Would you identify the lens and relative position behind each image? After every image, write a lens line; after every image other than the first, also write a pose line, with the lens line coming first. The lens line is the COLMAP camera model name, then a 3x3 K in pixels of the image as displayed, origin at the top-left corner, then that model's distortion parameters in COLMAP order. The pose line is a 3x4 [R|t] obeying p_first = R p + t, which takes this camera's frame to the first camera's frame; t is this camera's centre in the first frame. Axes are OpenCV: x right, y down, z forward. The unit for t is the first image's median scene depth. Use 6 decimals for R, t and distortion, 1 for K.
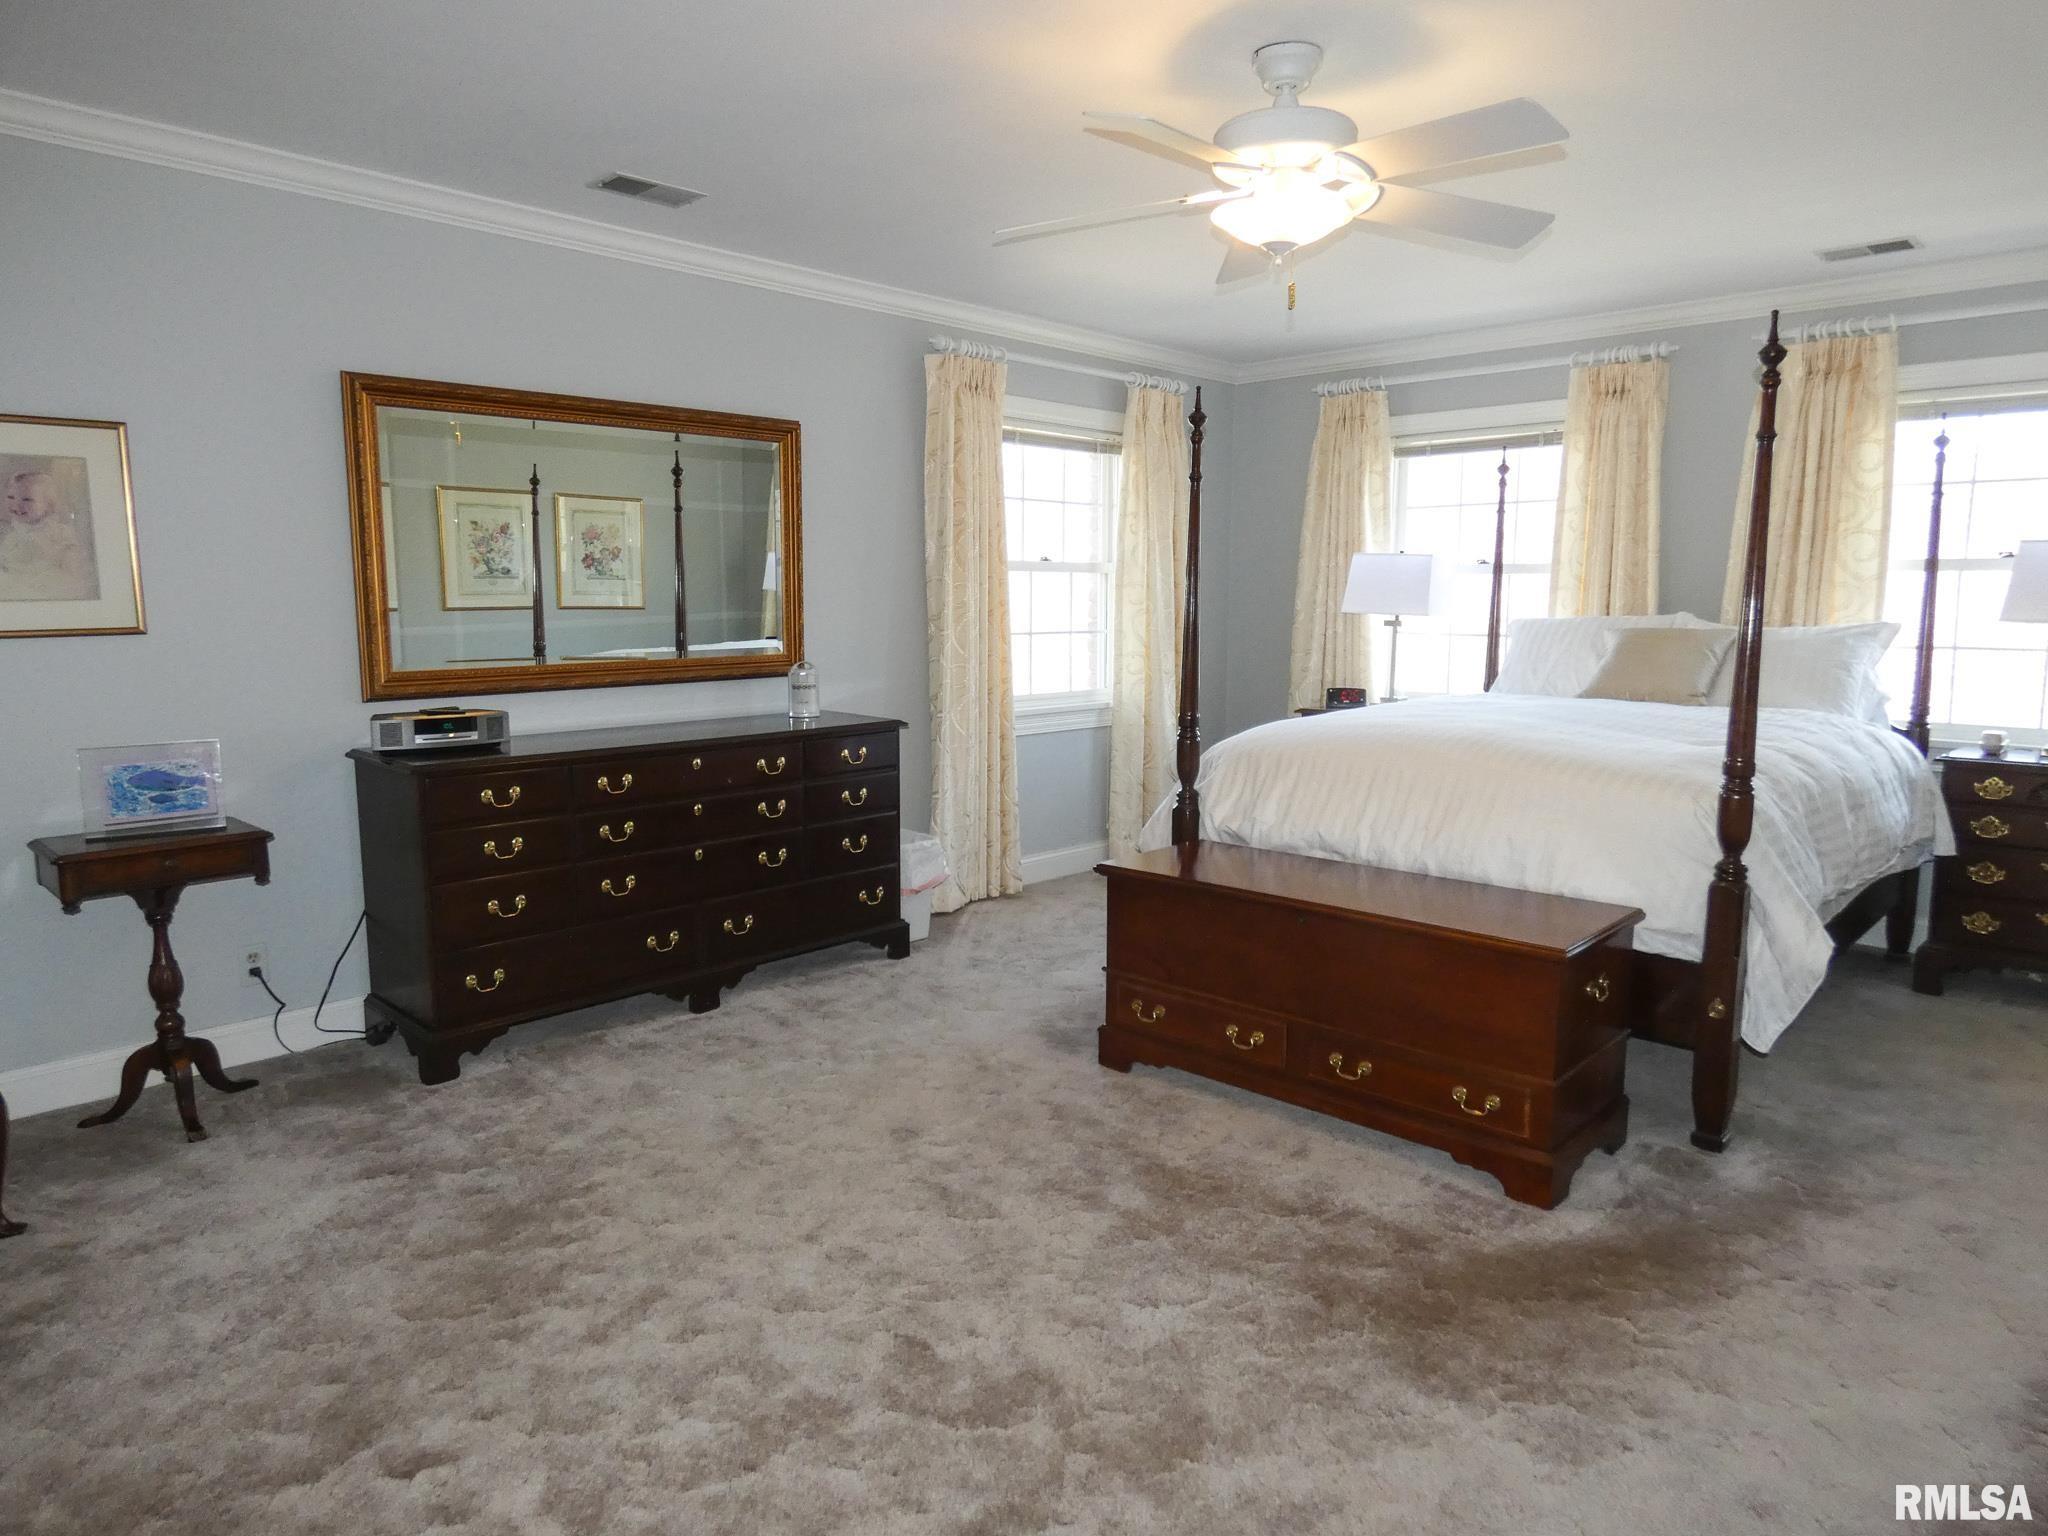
lens RADIAL K [[1239.1, 0, 1024.0], [0, 1239.1, 768.0], [0, 0, 1]] dist [-0.000751, -0.005317]
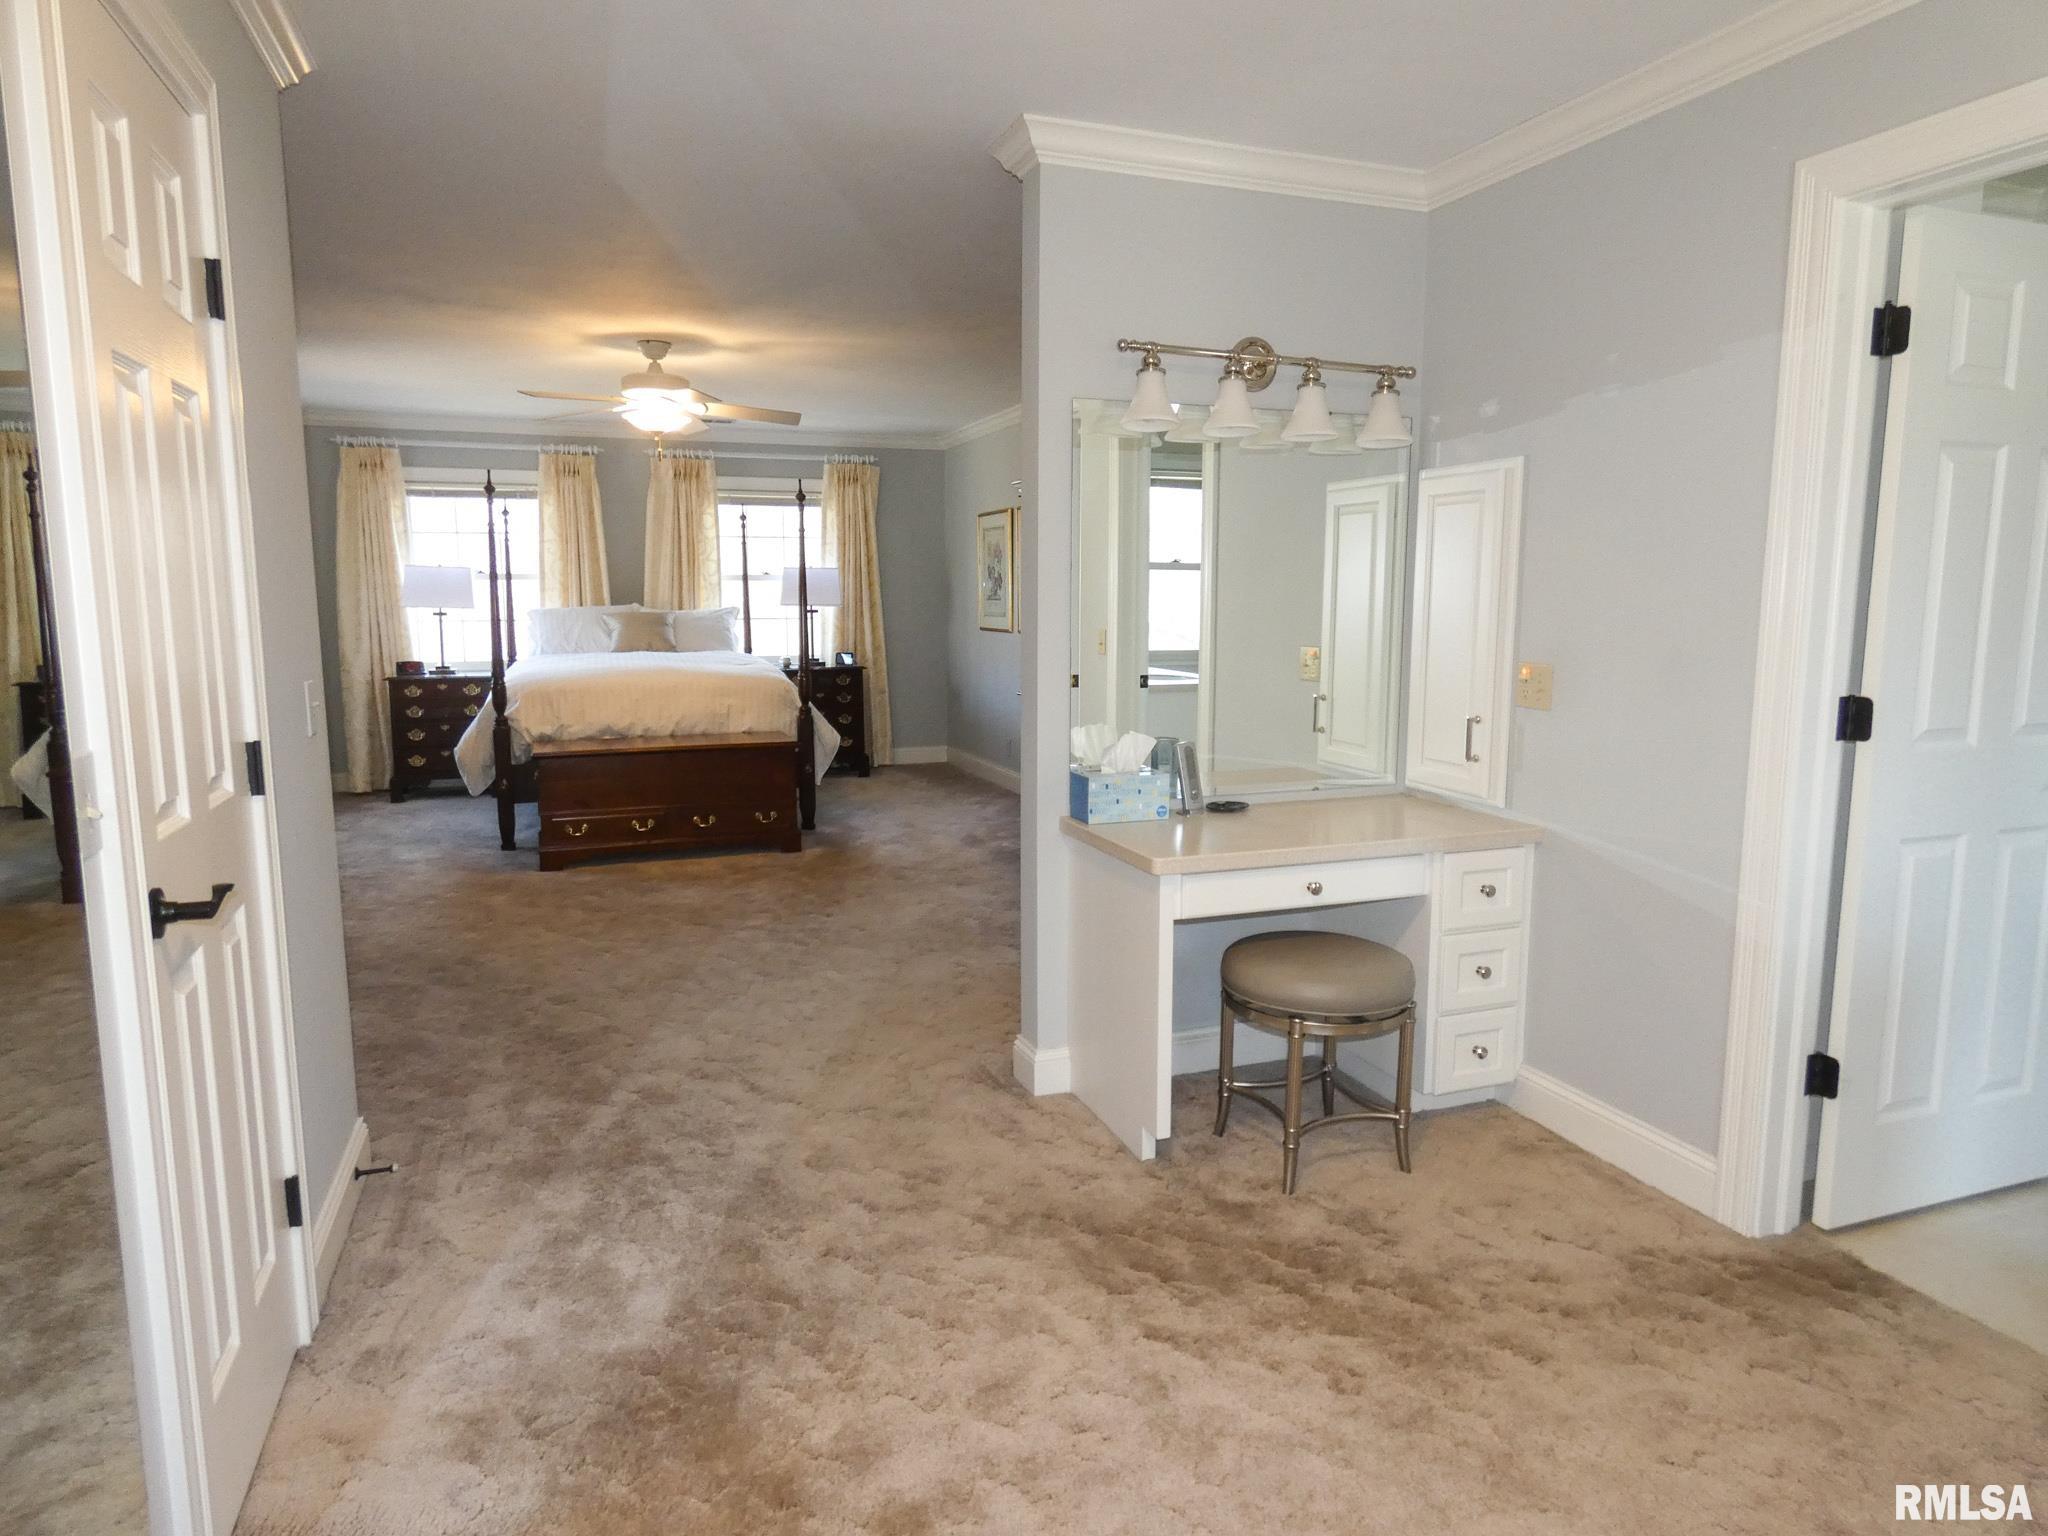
lens RADIAL K [[1239.1, 0, 1024.0], [0, 1239.1, 768.0], [0, 0, 1]] dist [-0.000751, -0.005317]
pose [[0.442605, -0.135154, 0.886473, -0.778338], [0.128024, 0.987973, 0.086709, 0.022576], [-0.887531, 0.075112, 0.454585, -0.263196]]
